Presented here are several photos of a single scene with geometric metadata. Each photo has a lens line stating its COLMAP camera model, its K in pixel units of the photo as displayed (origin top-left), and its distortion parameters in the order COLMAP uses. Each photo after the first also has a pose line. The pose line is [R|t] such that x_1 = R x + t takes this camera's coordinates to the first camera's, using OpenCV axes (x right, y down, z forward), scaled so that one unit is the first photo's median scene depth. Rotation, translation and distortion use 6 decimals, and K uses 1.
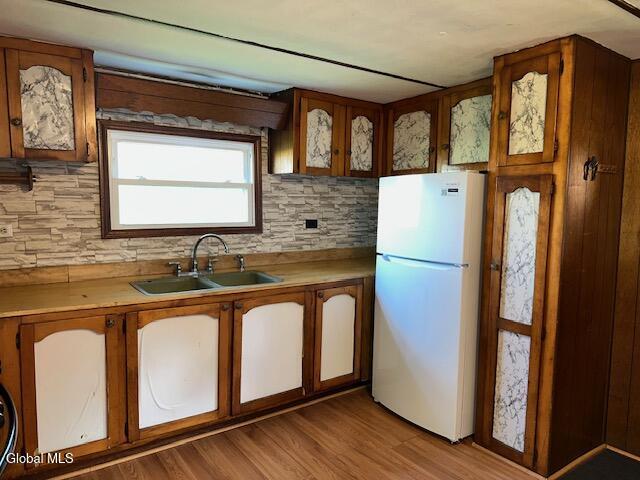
lens RADIAL K [[453.1, 0, 320.8], [0, 453.1, 239.8], [0, 0, 1]] dist [0.027615, -0.047216]
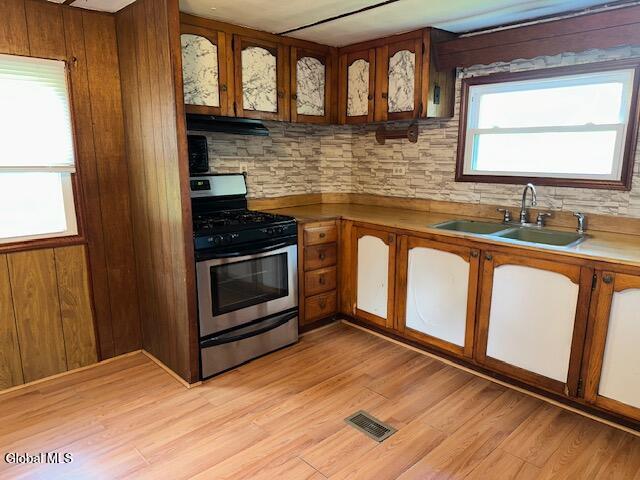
lens RADIAL K [[453.1, 0, 316.7], [0, 453.1, 246.0], [0, 0, 1]] dist [0.027615, -0.047216]
pose [[0.128302, 0.196919, -0.971988, 0.694100], [-0.078735, 0.979018, 0.187951, -0.031877], [0.988605, 0.052415, 0.141115, 0.481505]]
